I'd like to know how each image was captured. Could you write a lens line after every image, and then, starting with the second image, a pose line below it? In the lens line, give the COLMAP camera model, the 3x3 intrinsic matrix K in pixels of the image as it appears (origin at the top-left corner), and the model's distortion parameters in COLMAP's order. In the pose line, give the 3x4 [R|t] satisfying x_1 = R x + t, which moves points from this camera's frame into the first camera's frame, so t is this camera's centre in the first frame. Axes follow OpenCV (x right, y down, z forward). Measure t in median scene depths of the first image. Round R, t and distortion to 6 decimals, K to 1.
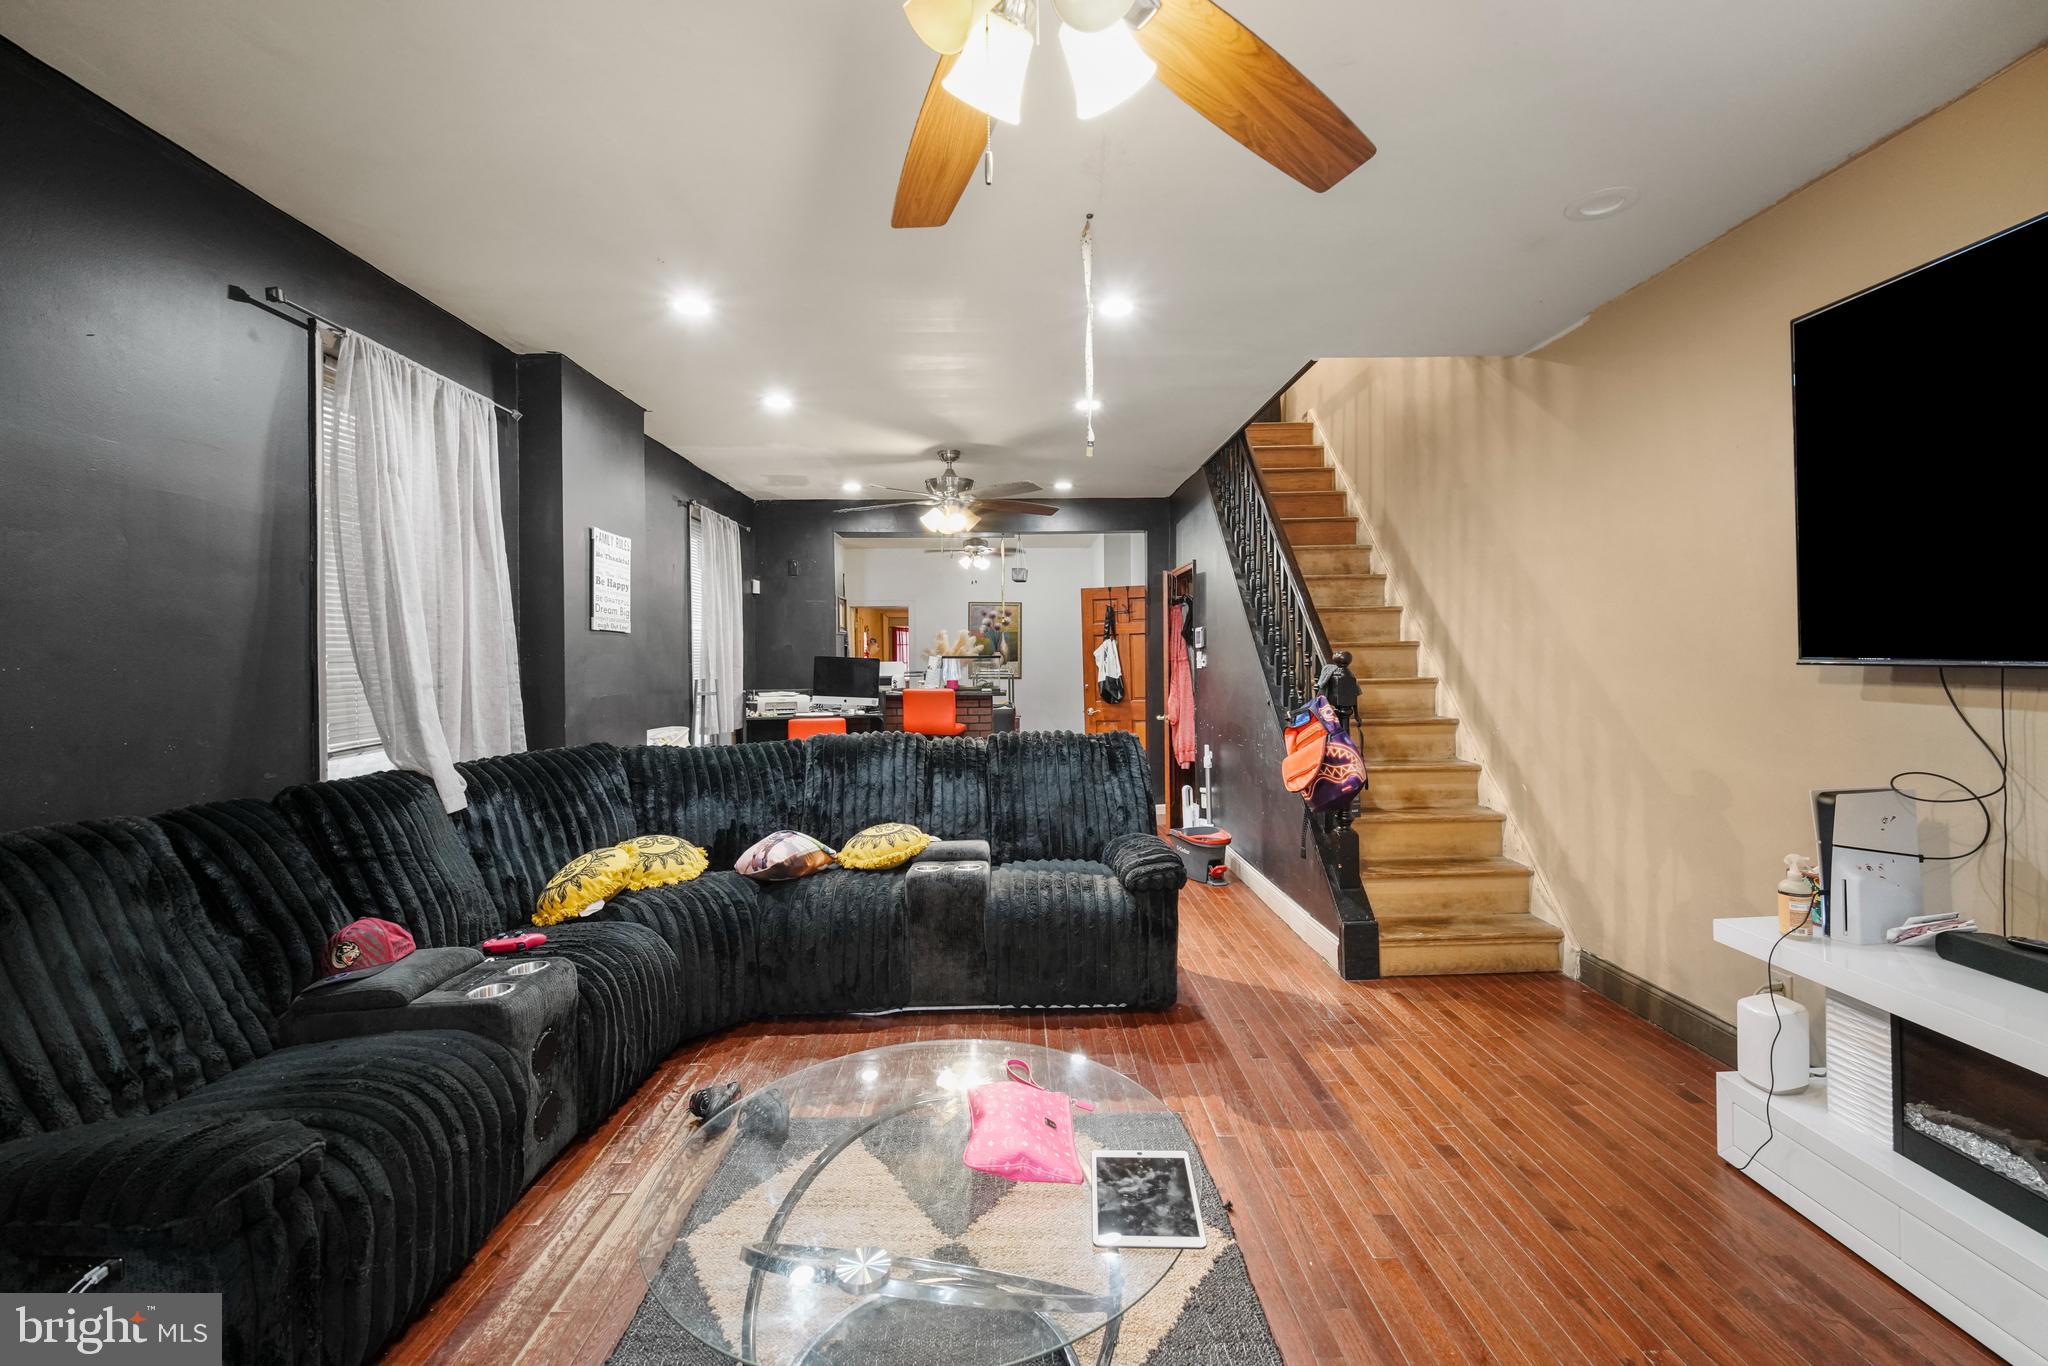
lens RADIAL K [[898.2, 0, 1024.4], [0, 898.2, 664.6], [0, 0, 1]] dist [0.011919, -0.006654]
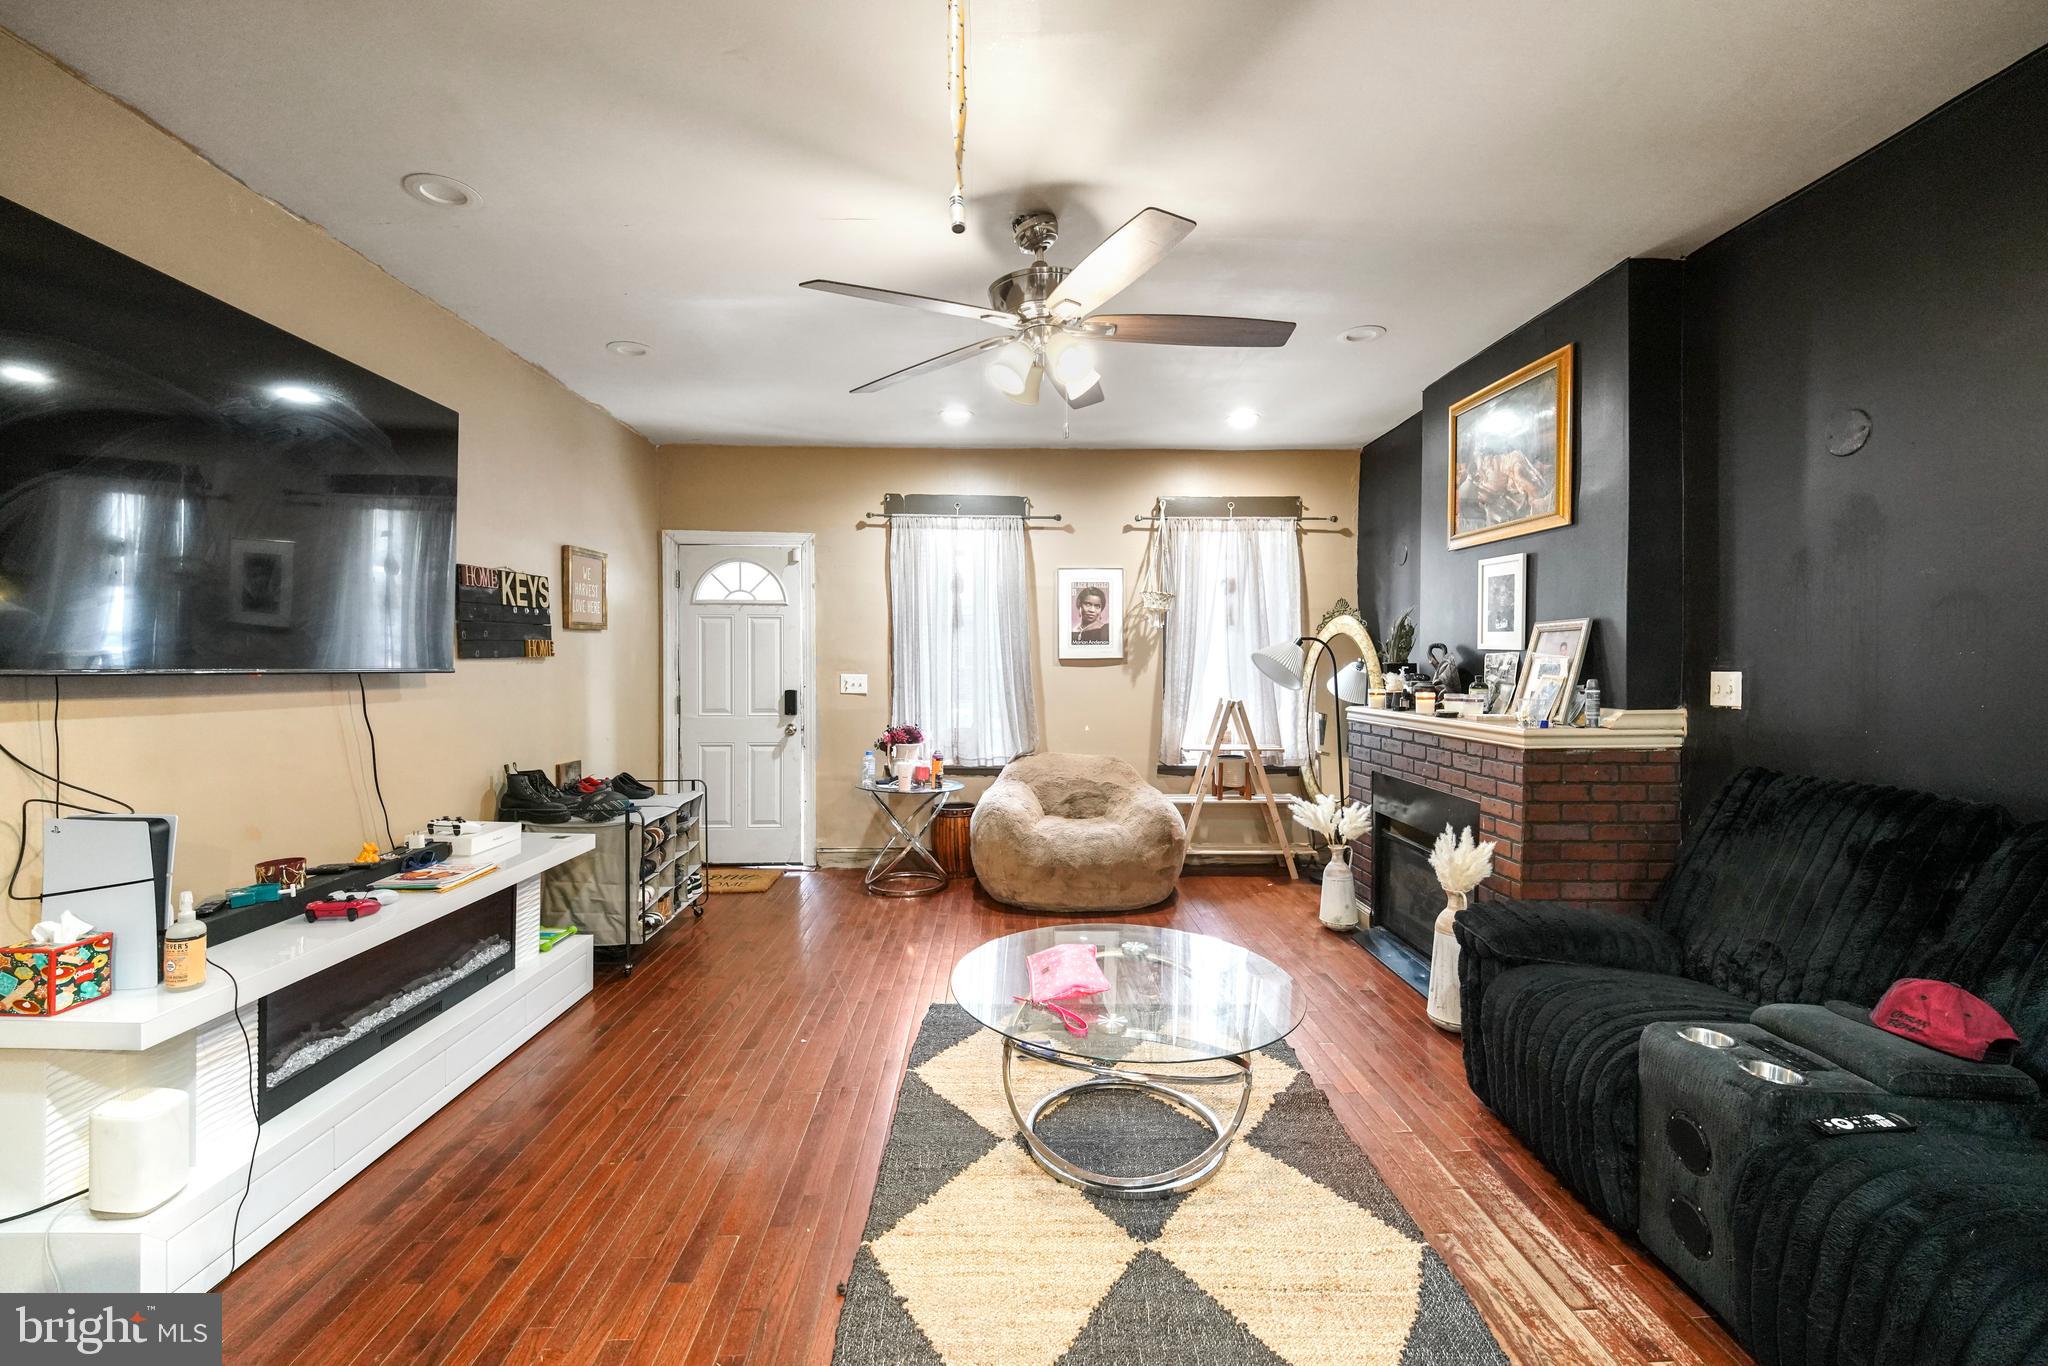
lens RADIAL K [[898.2, 0, 1025.6], [0, 898.2, 678.3], [0, 0, 1]] dist [0.011919, -0.006654]
pose [[-0.999722, 0.015842, -0.017456, 0.064276], [0.015409, 0.999577, 0.024666, -0.005104], [0.017840, 0.024390, -0.999543, 2.052598]]
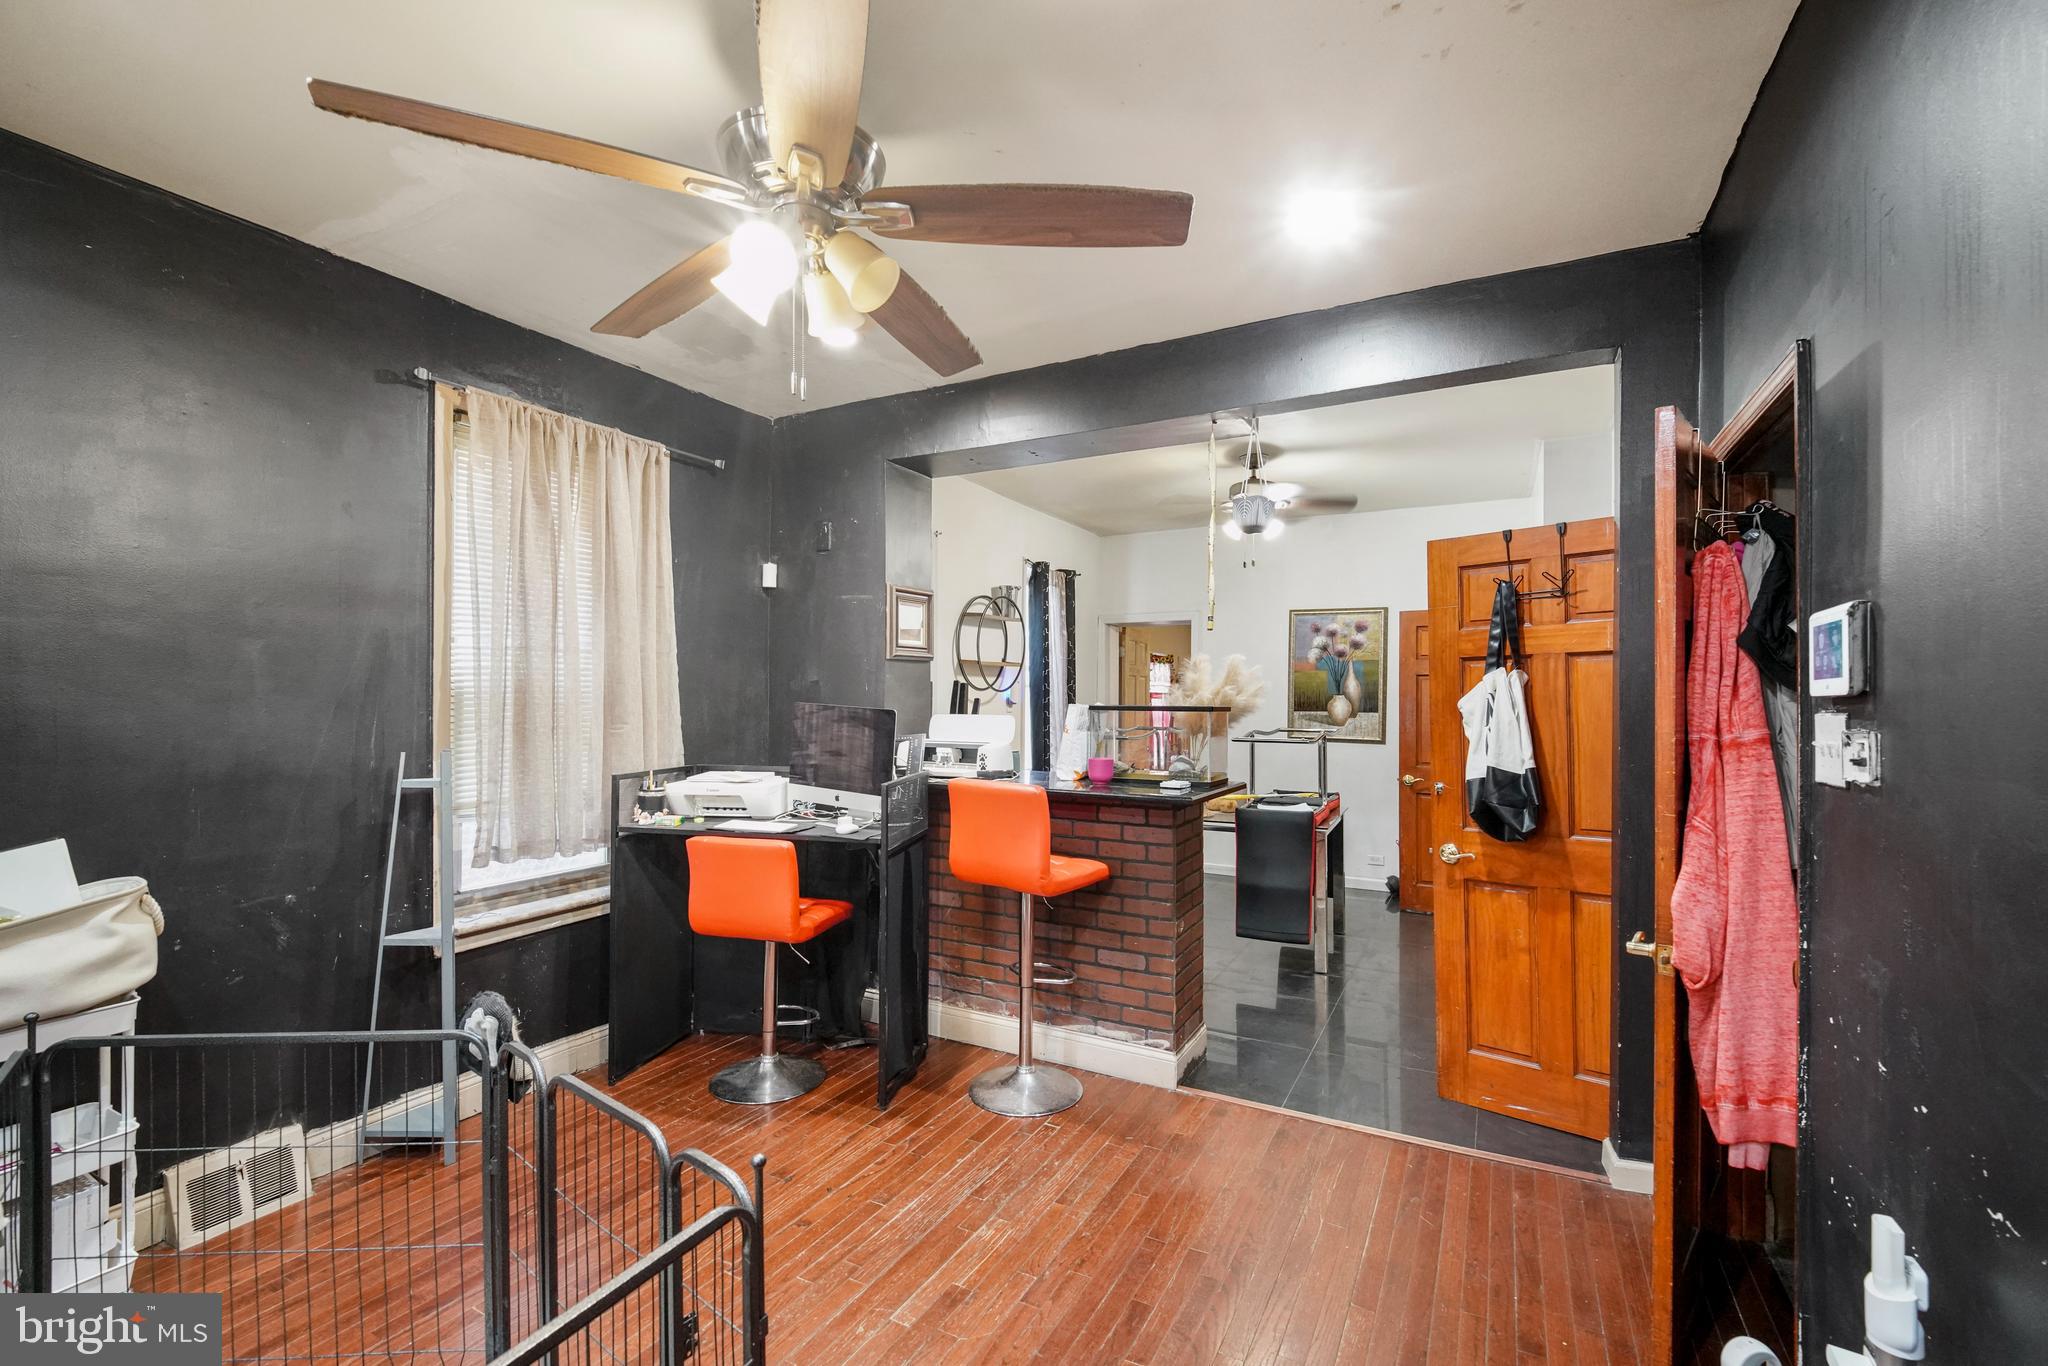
lens RADIAL K [[898.2, 0, 1011.4], [0, 898.2, 696.9], [0, 0, 1]] dist [0.011919, -0.006654]
pose [[0.865673, 0.012787, -0.500447, 0.107766], [-0.016129, 0.999867, -0.002354, -0.012233], [0.500350, 0.010109, 0.865764, 0.581793]]
